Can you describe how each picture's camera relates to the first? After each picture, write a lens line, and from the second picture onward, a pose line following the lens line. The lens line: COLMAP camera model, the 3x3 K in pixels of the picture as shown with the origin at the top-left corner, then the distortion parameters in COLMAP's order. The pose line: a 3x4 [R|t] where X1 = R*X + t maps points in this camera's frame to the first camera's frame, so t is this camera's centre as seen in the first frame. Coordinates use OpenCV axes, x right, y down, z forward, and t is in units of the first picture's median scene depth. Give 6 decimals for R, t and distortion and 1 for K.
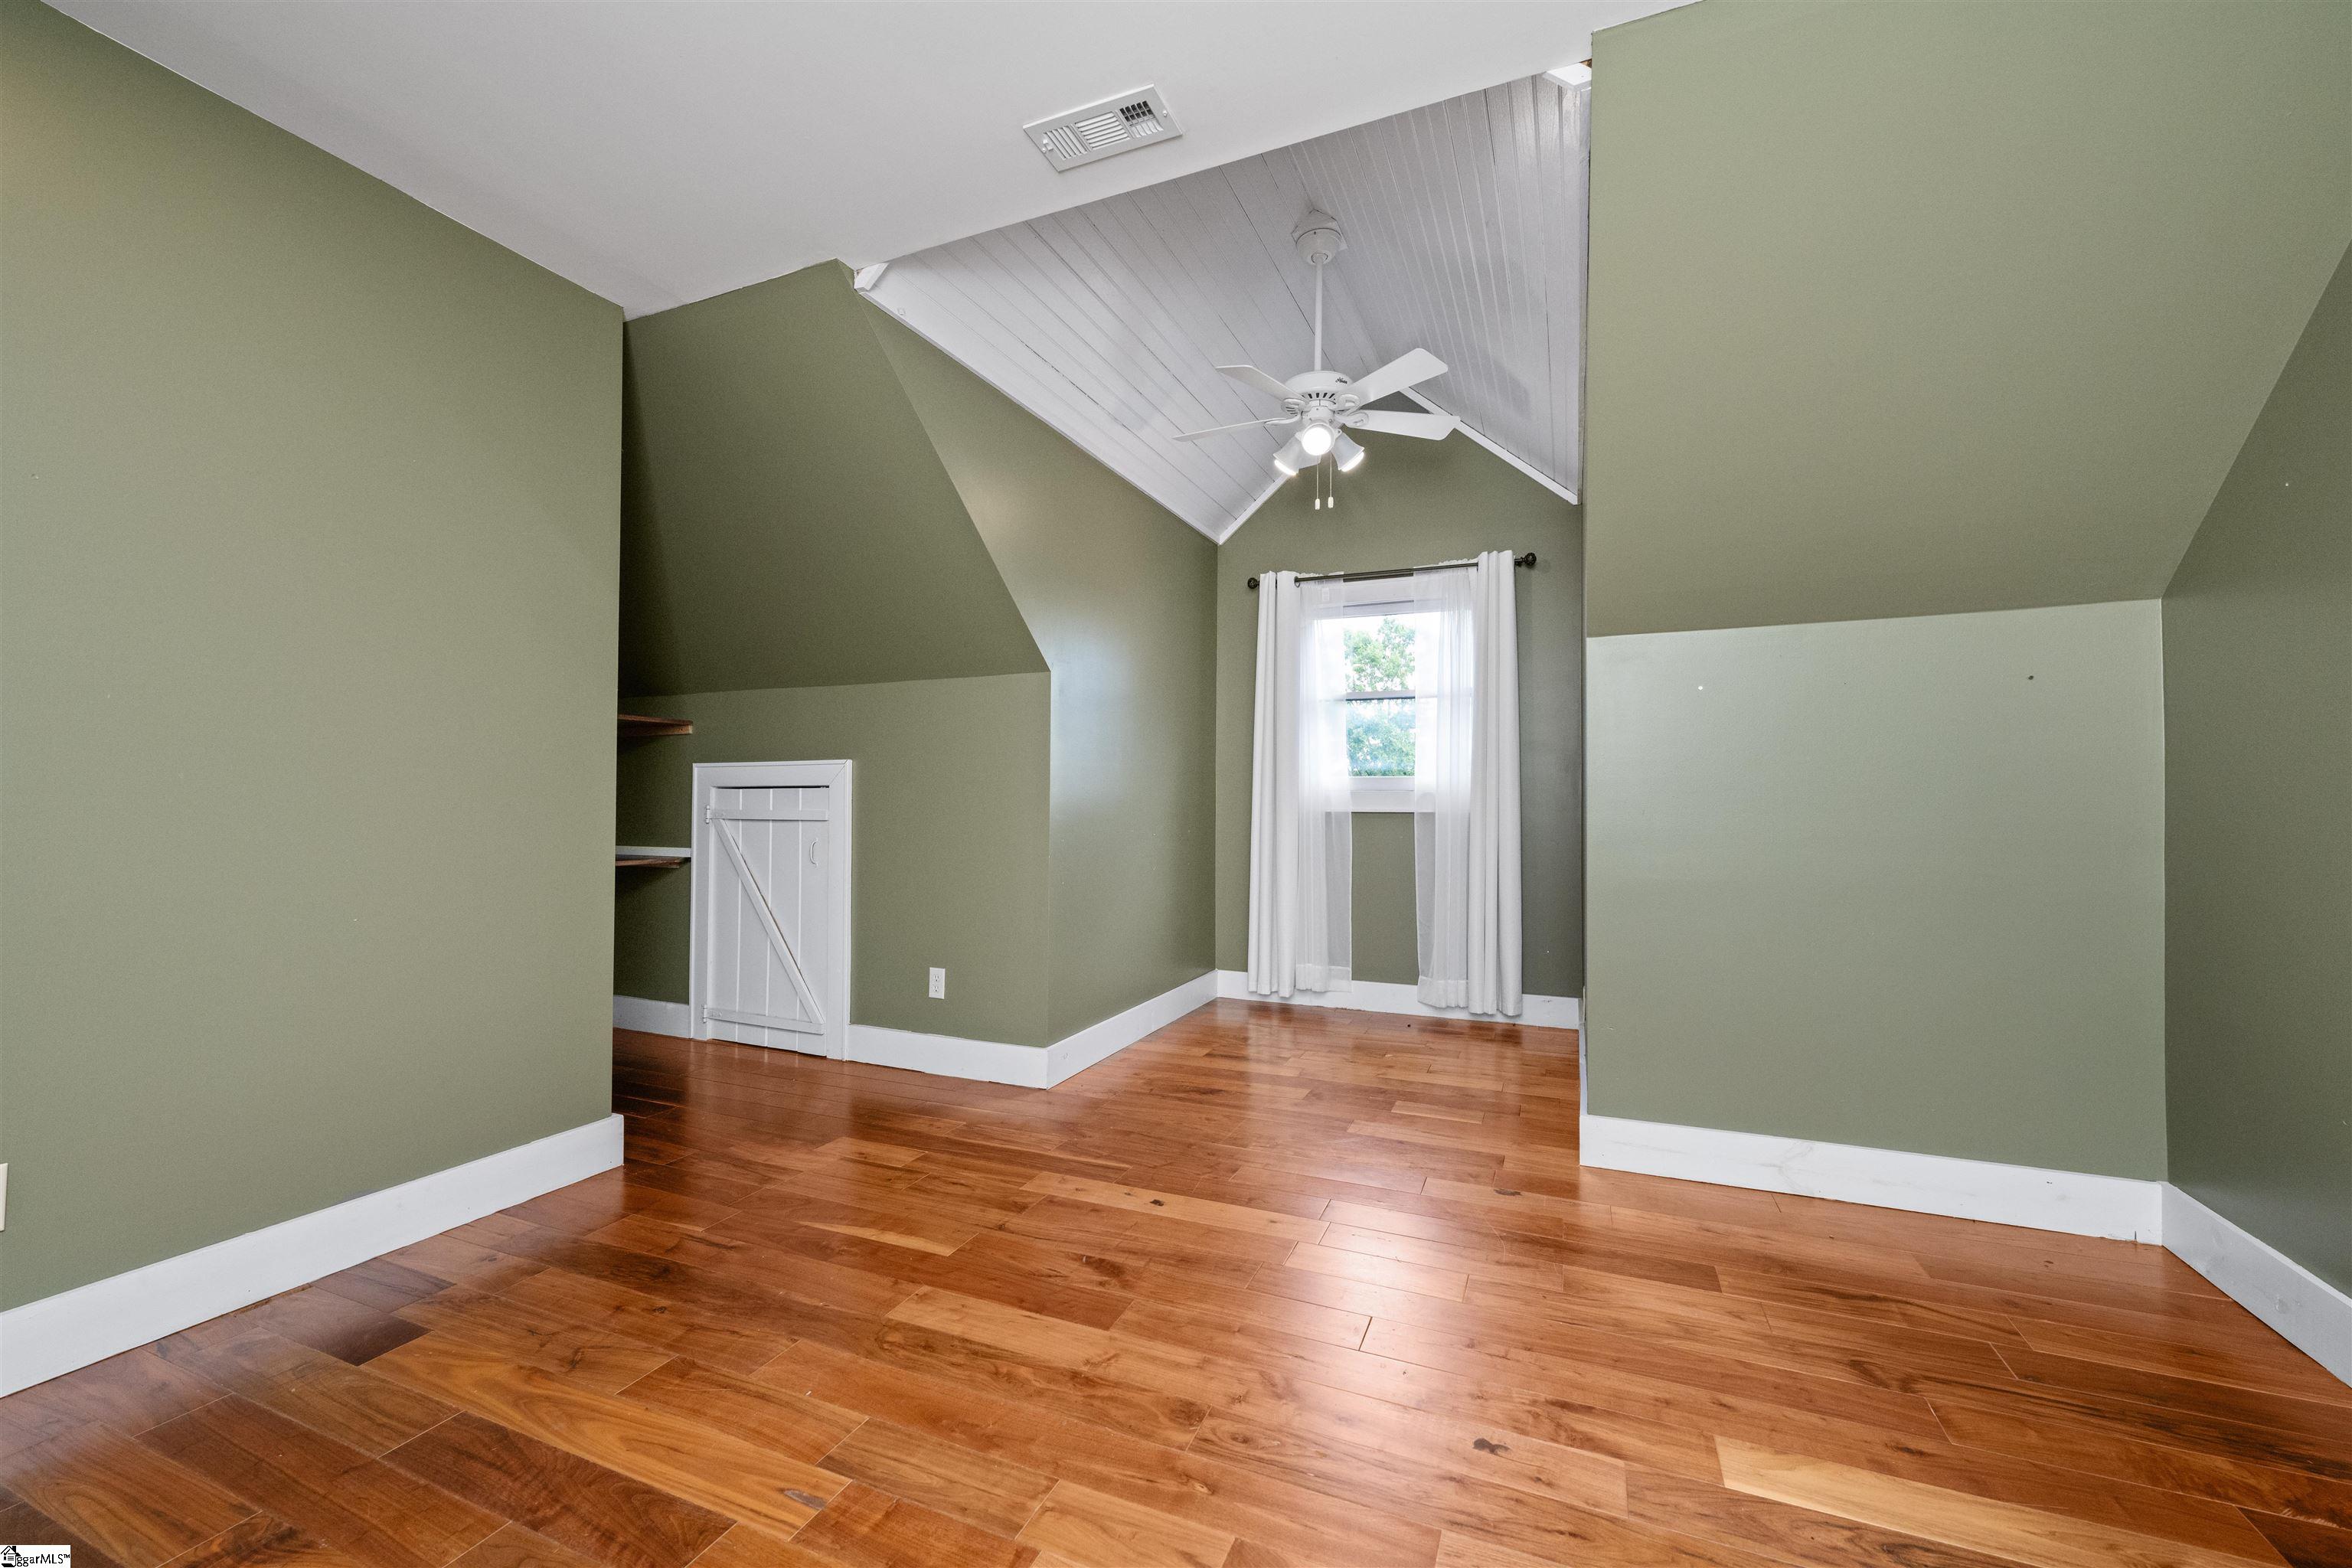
lens RADIAL K [[935.2, 0, 1172.5], [0, 935.2, 792.3], [0, 0, 1]] dist [-0.000427, 0.000076]
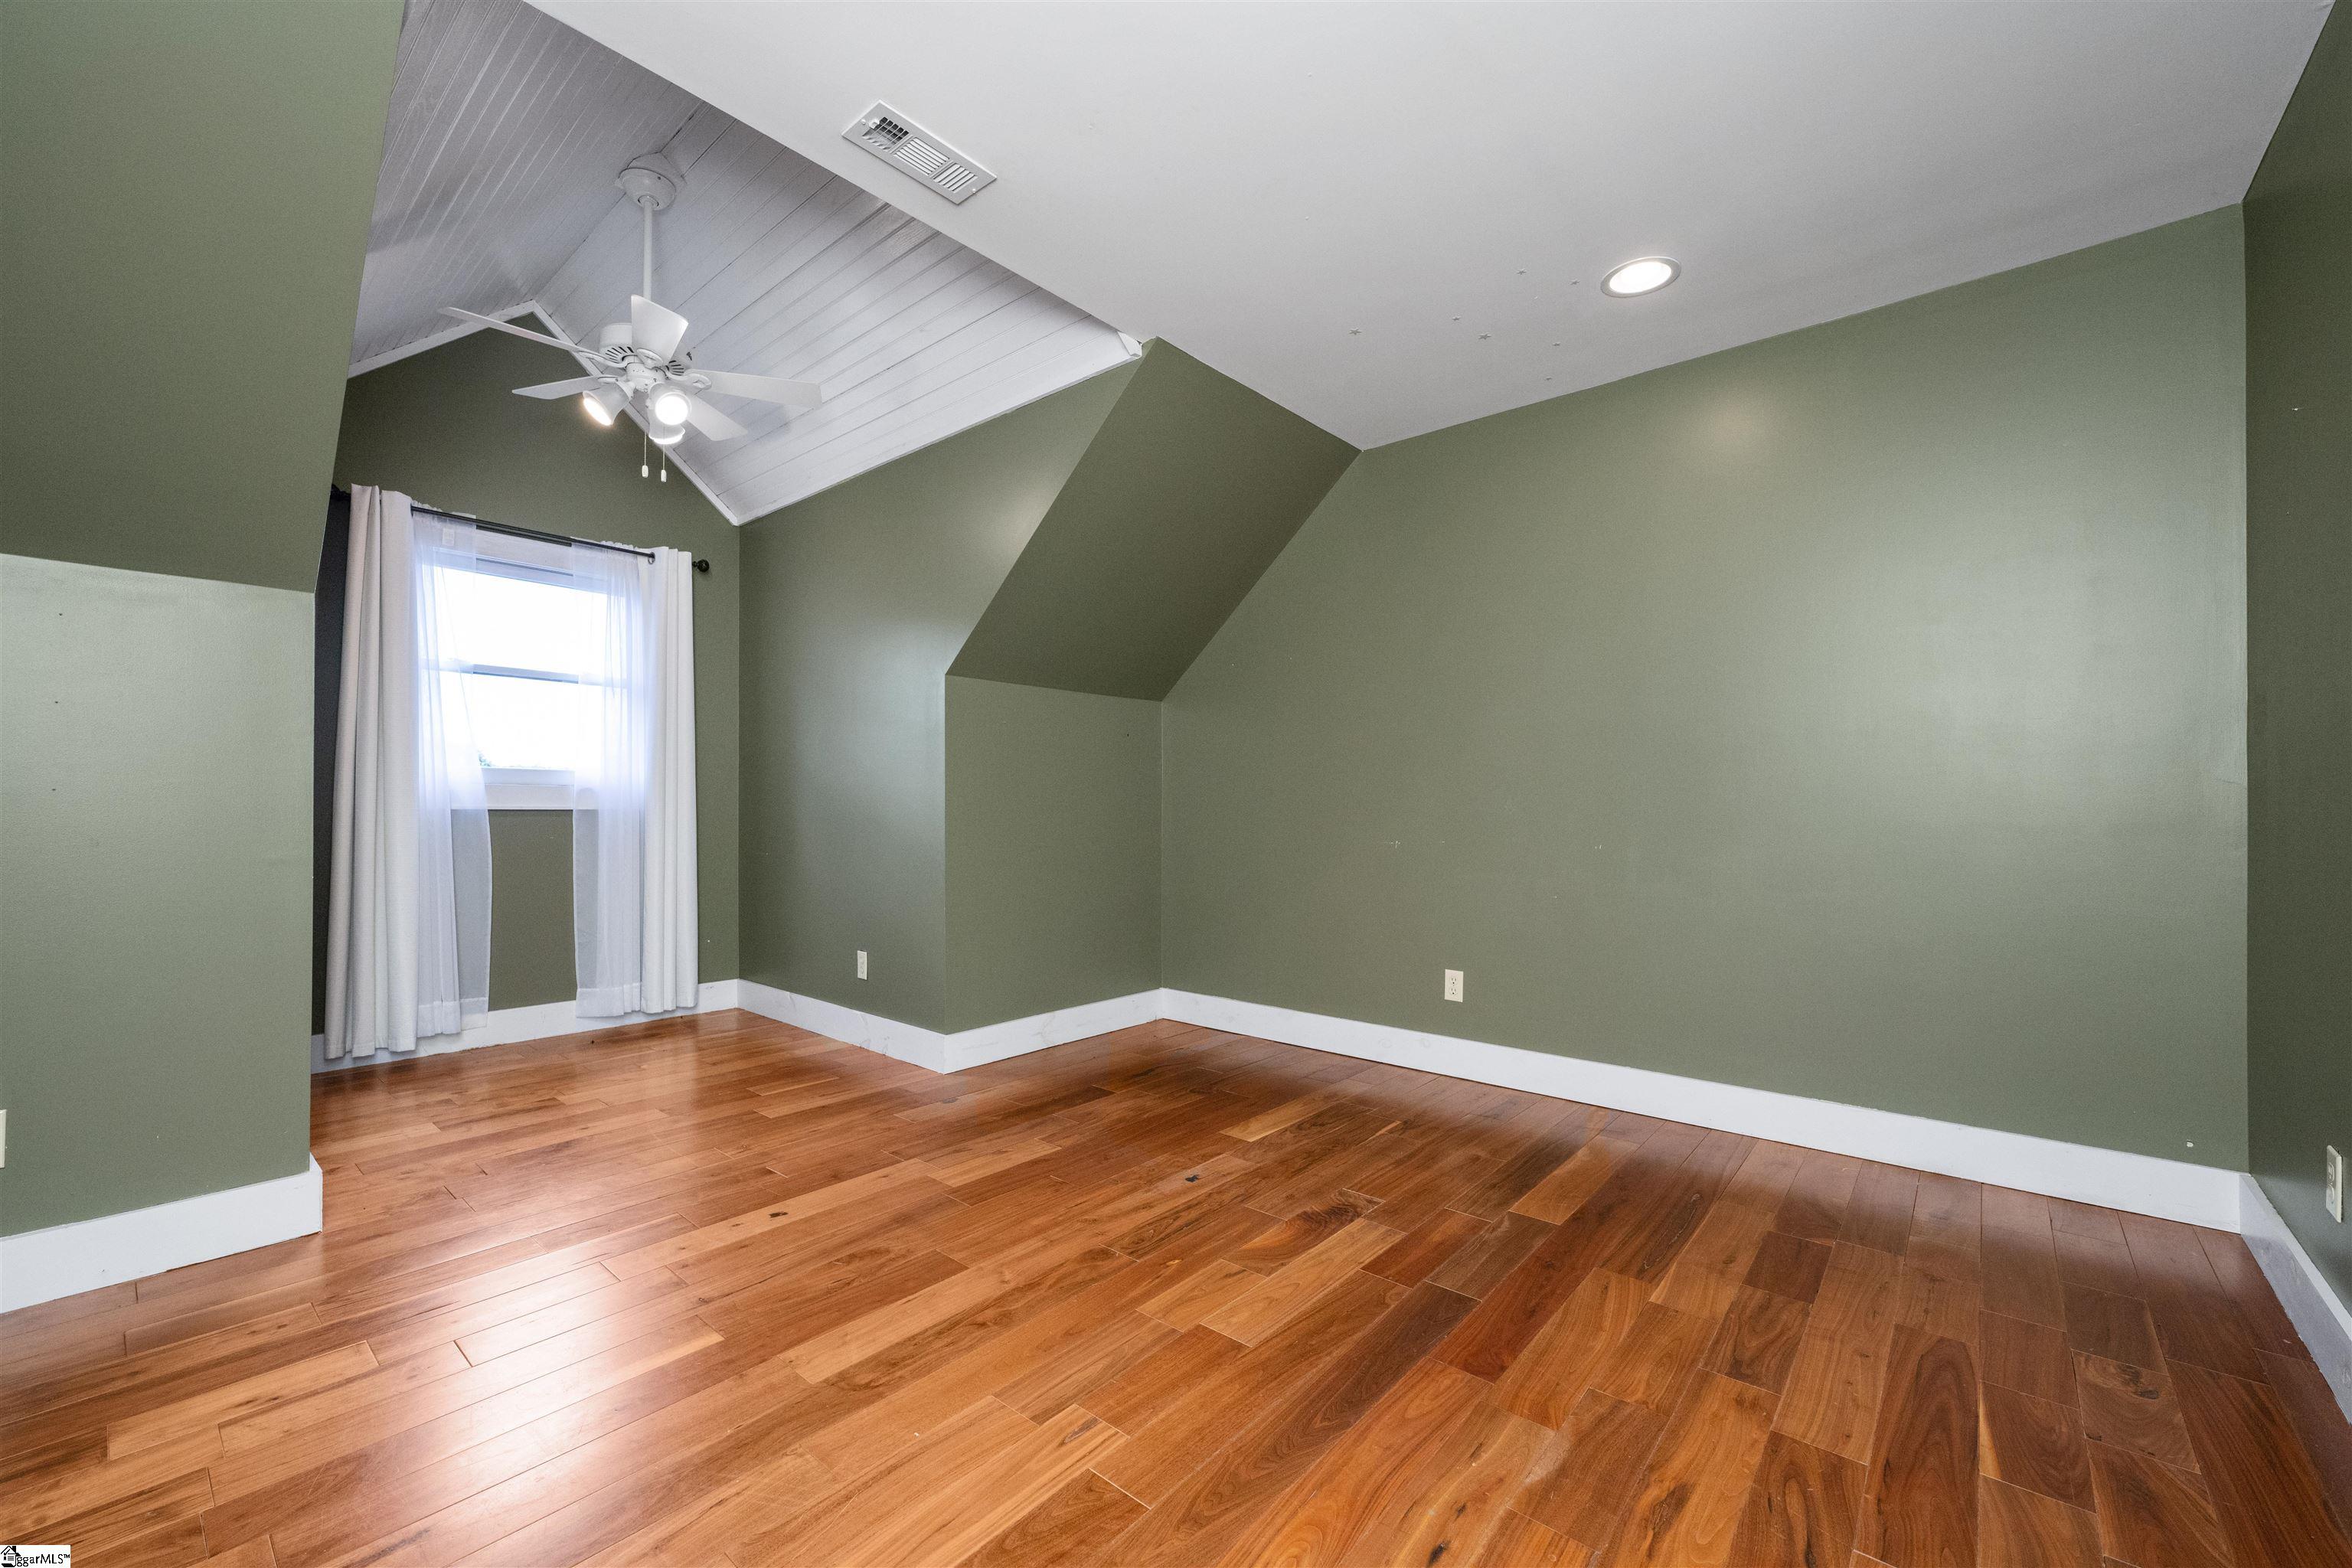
lens RADIAL K [[935.2, 0, 1172.5], [0, 935.2, 792.3], [0, 0, 1]] dist [-0.000427, 0.000076]
pose [[0.307768, 0.013306, 0.951368, -0.443668], [-0.013553, 0.999862, -0.009600, 0.006143], [-0.951365, -0.009940, 0.307906, 0.179421]]
